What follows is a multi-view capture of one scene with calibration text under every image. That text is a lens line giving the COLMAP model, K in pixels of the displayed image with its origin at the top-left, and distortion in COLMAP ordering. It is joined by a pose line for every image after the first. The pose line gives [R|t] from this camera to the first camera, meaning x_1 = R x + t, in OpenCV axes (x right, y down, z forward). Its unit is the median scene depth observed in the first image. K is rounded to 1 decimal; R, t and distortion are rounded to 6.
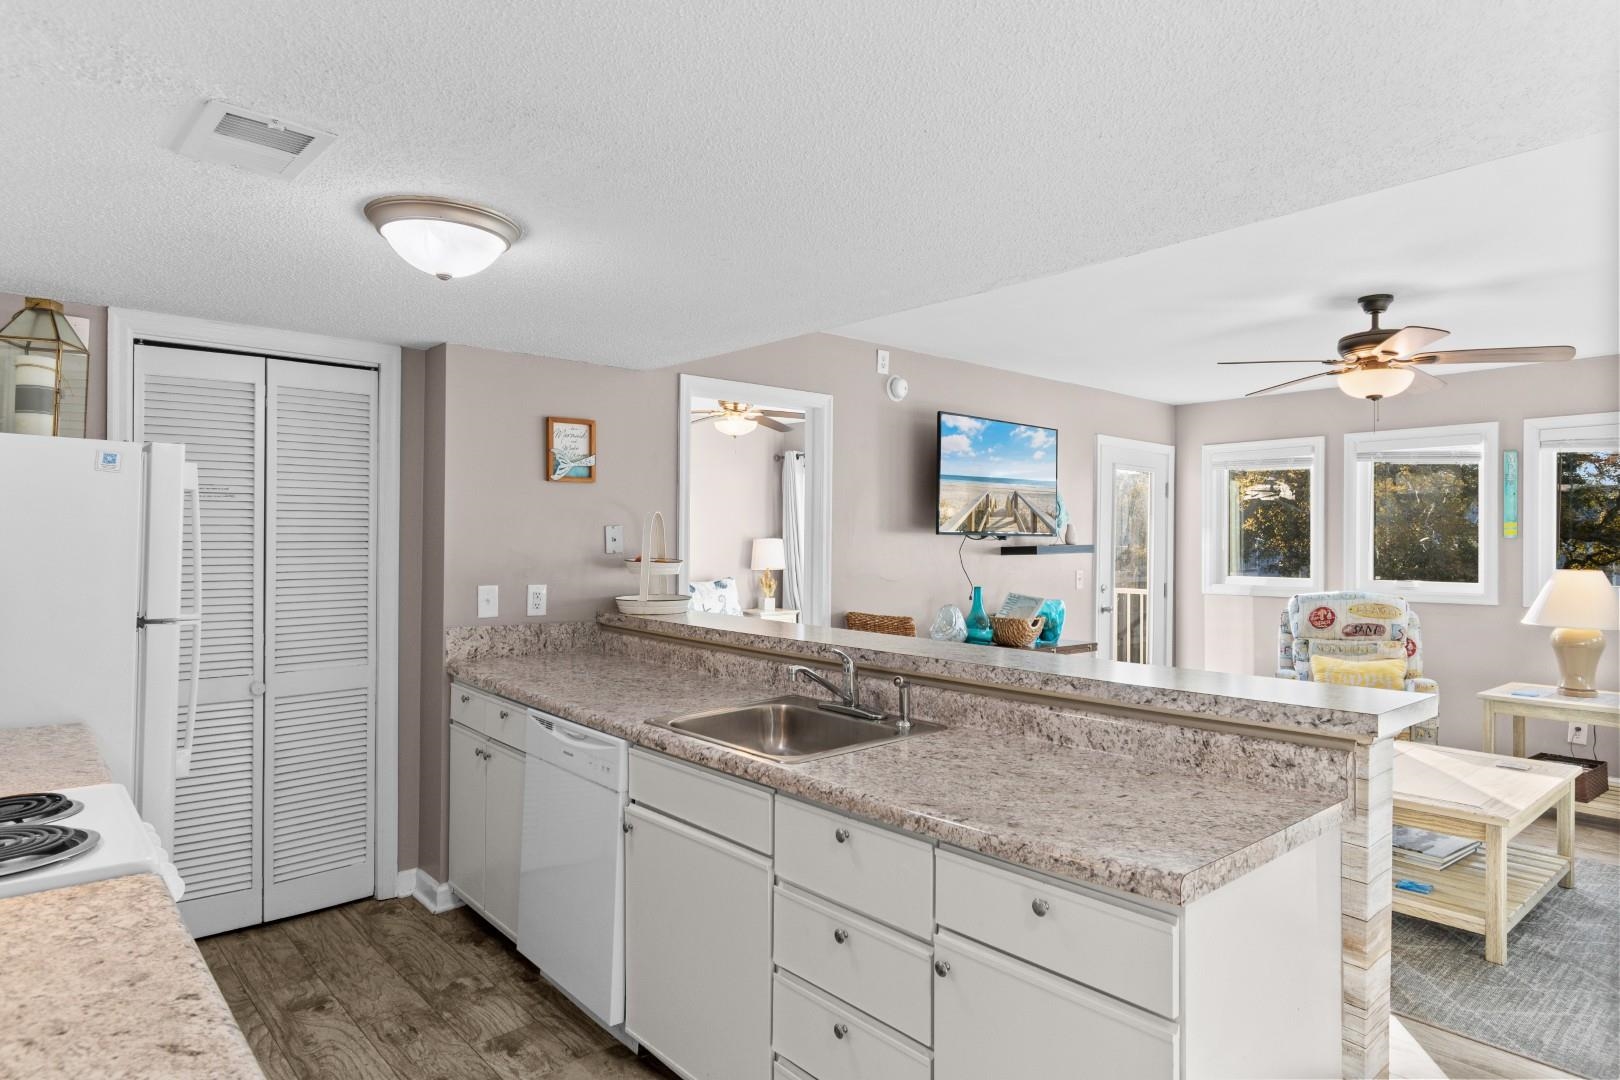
lens RADIAL K [[927.3, 0, 809.7], [0, 927.3, 536.0], [0, 0, 1]] dist [0.004141, -0.003330]
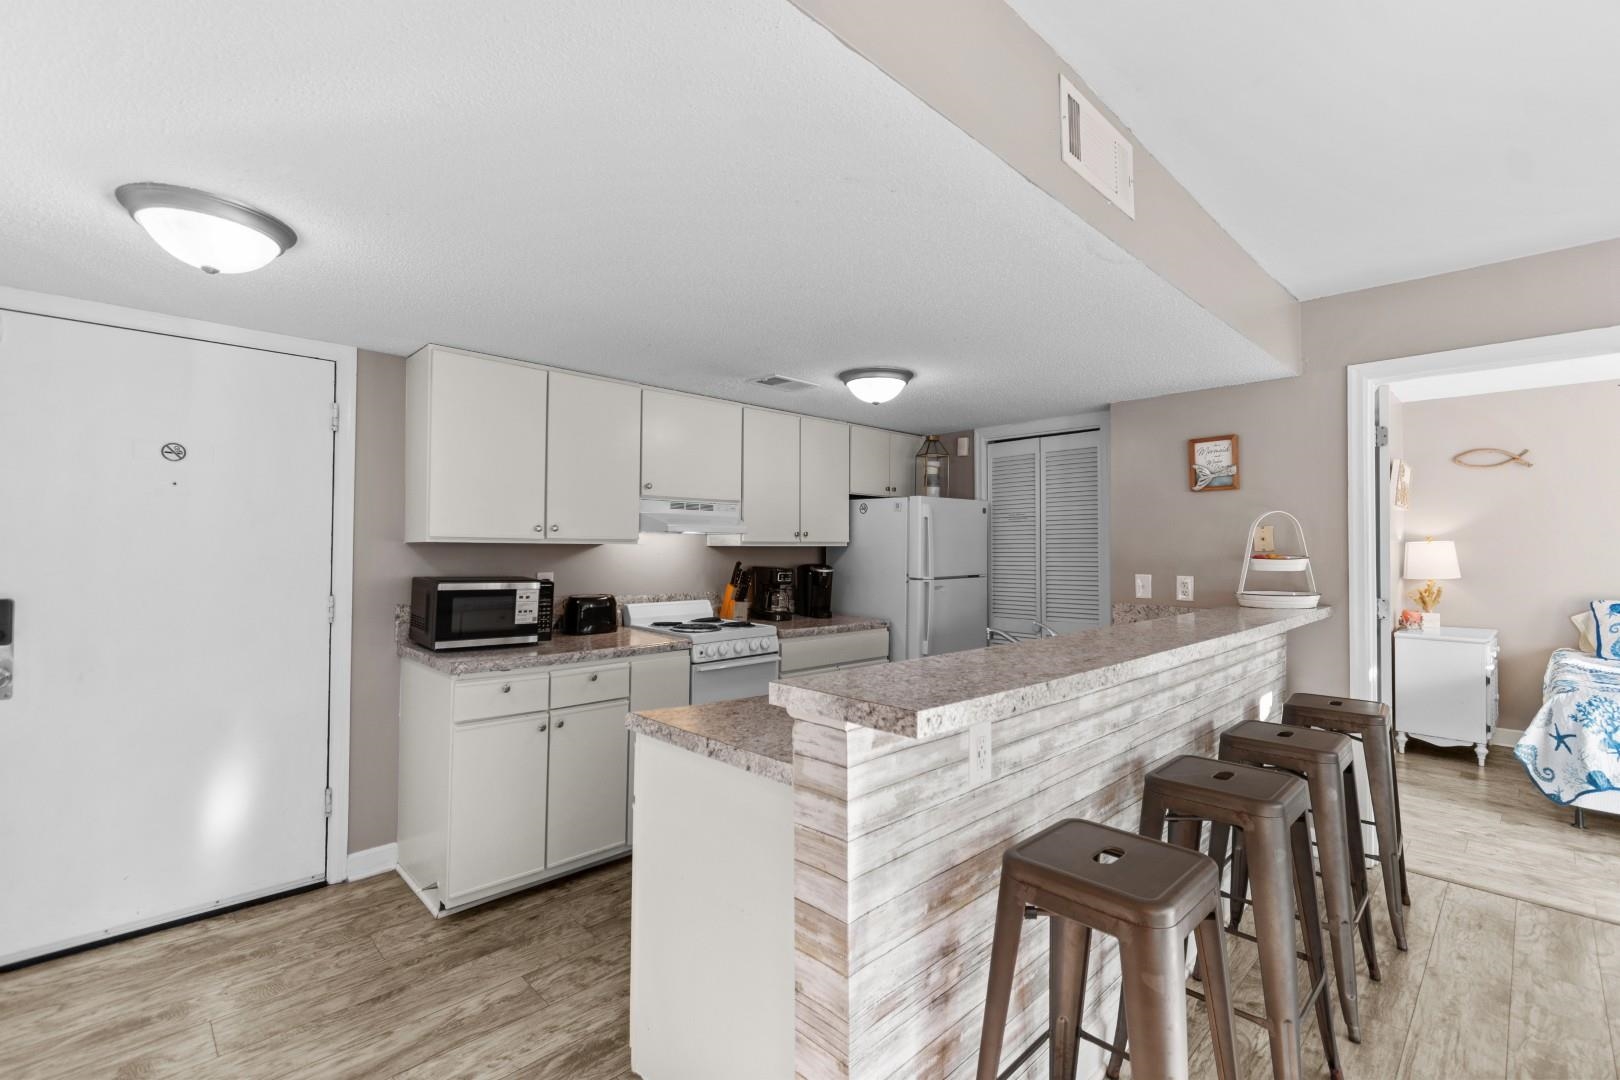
lens RADIAL K [[707.1, 0, 810.0], [0, 707.1, 540.0], [0, 0, 1]] dist [0.002739, -0.001131]
pose [[0.057556, -0.020448, -0.998133, 0.457690], [0.000765, 0.999791, -0.020438, 0.017080], [0.998342, 0.000413, 0.057560, 0.325684]]
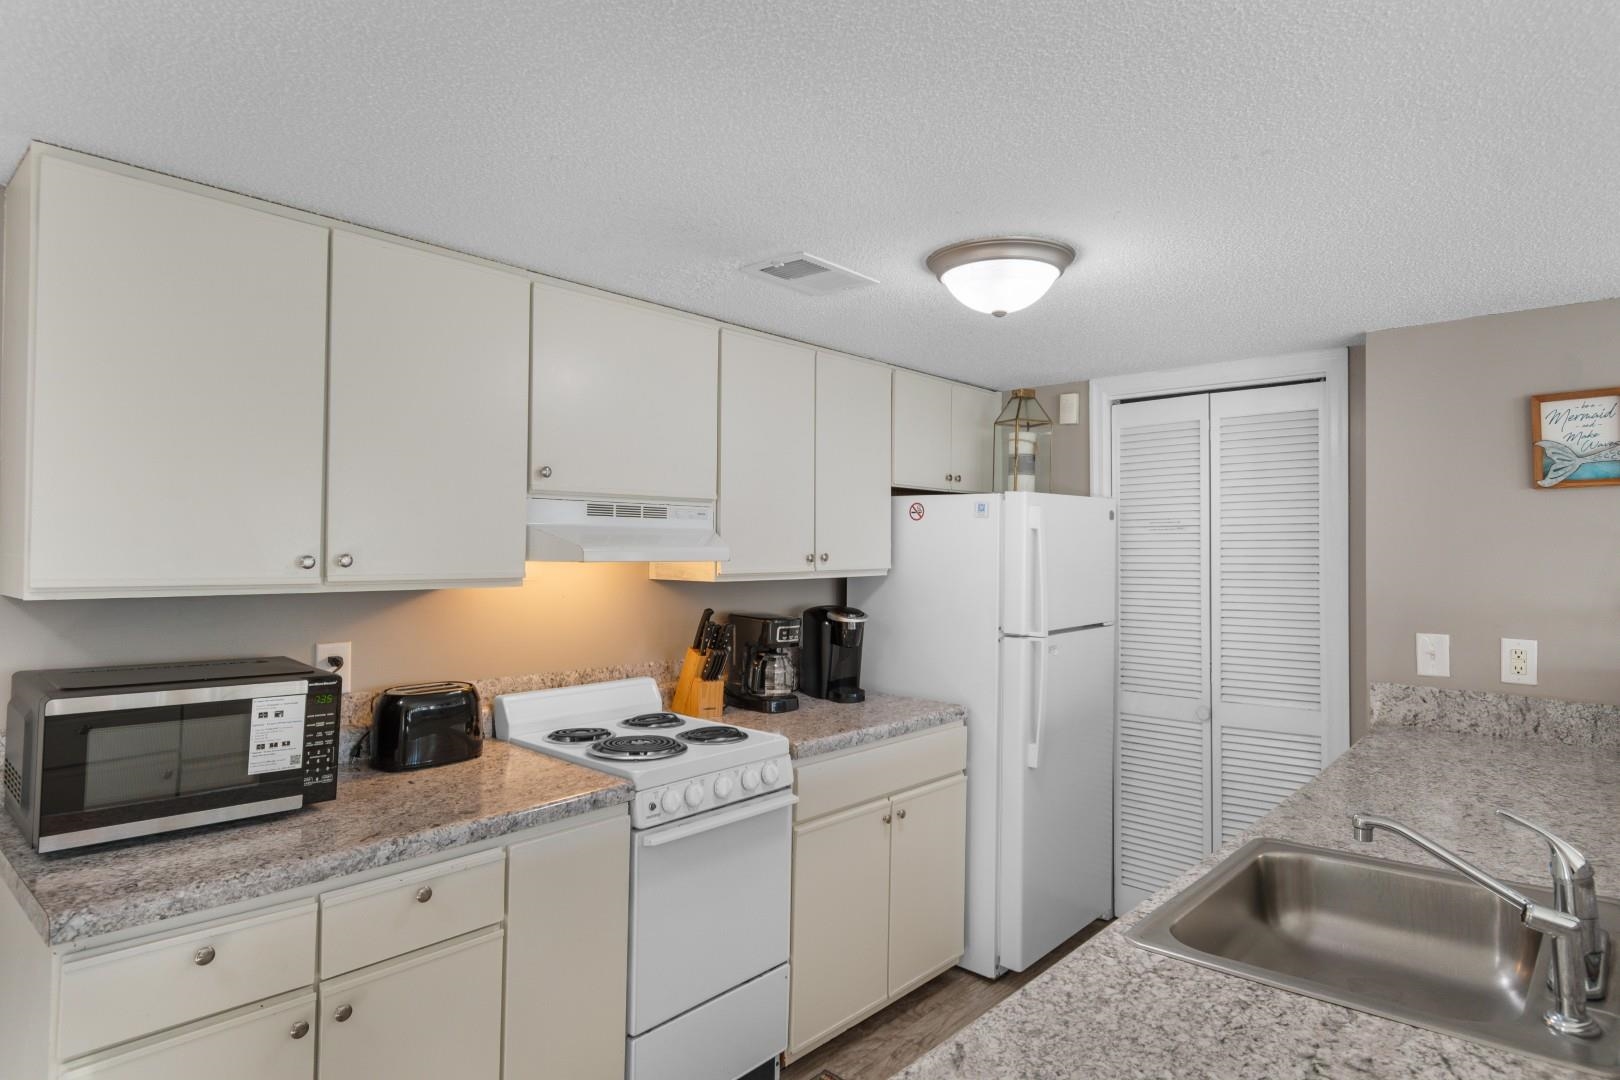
lens RADIAL K [[904.8, 0, 810.0], [0, 904.8, 540.0], [0, 0, 1]] dist [0.002276, 0.000135]
pose [[0.128744, -0.017256, -0.991528, 0.229680], [-0.000065, 0.999848, -0.017410, -0.007447], [0.991678, 0.002306, 0.128724, 0.282360]]
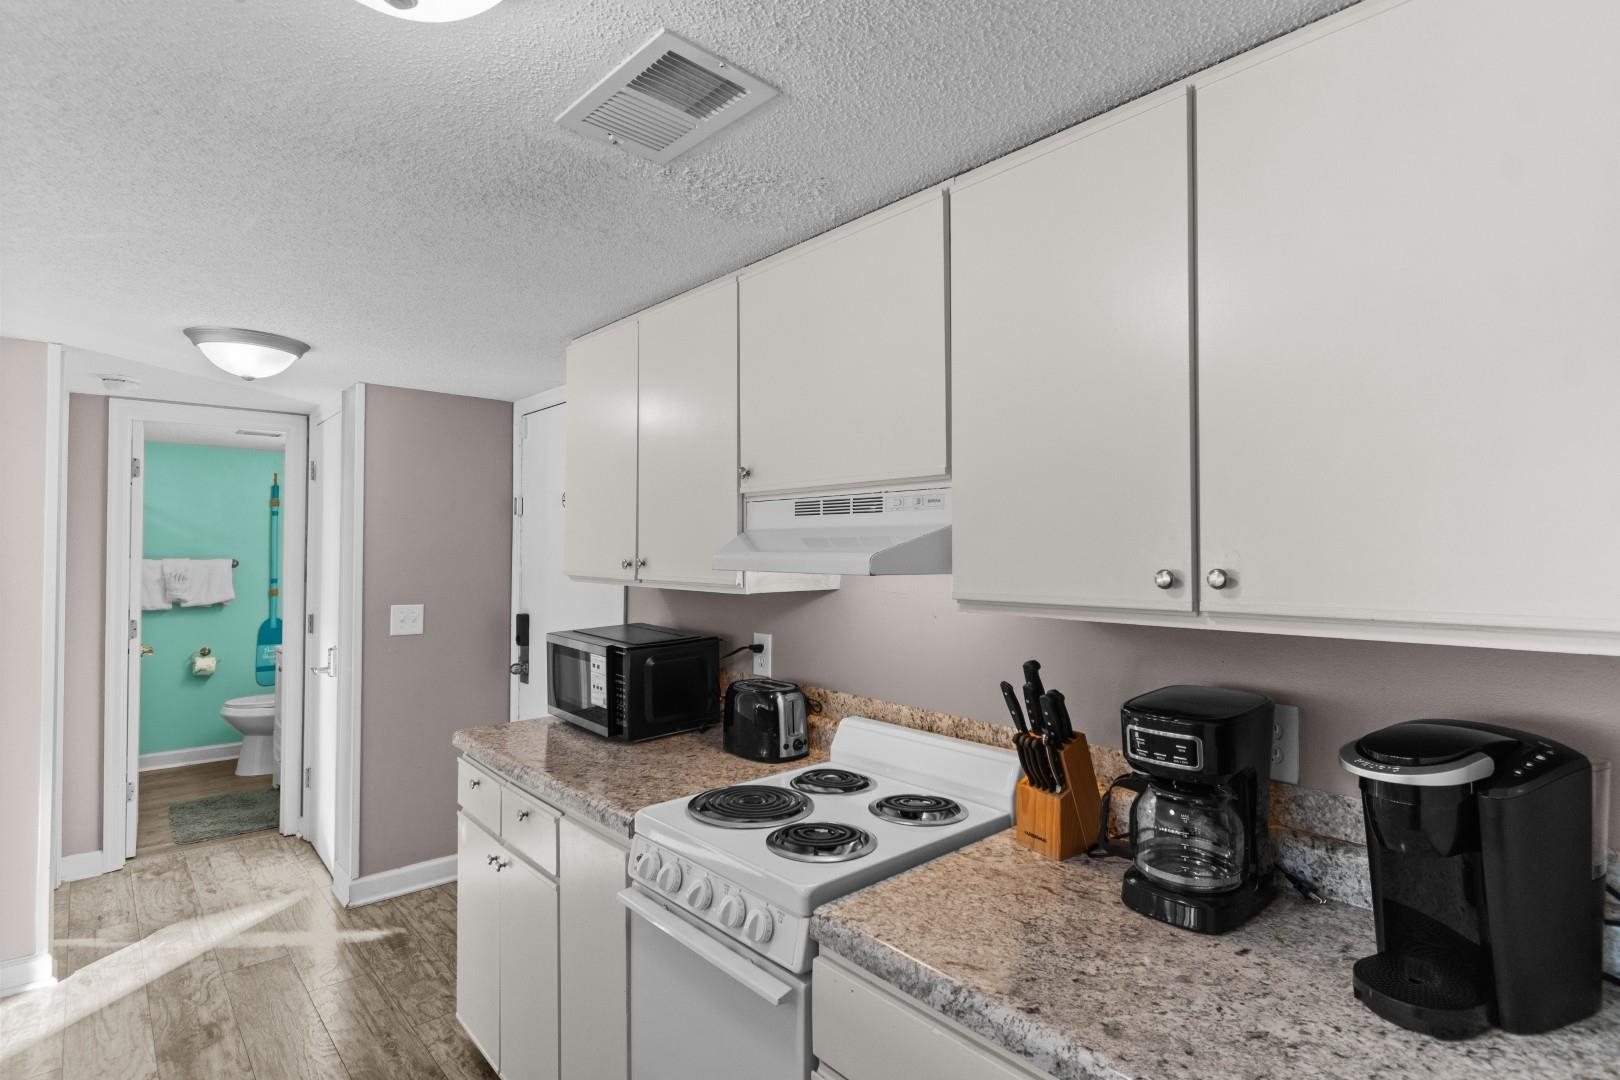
lens RADIAL K [[804.3, 0, 808.1], [0, 804.3, 537.9], [0, 0, 1]] dist [0.002367, -0.002002]
pose [[-0.999795, -0.013821, -0.014816, -0.242671], [-0.013486, 0.999657, -0.022435, -0.010911], [0.015121, -0.022230, -0.999639, 0.574587]]
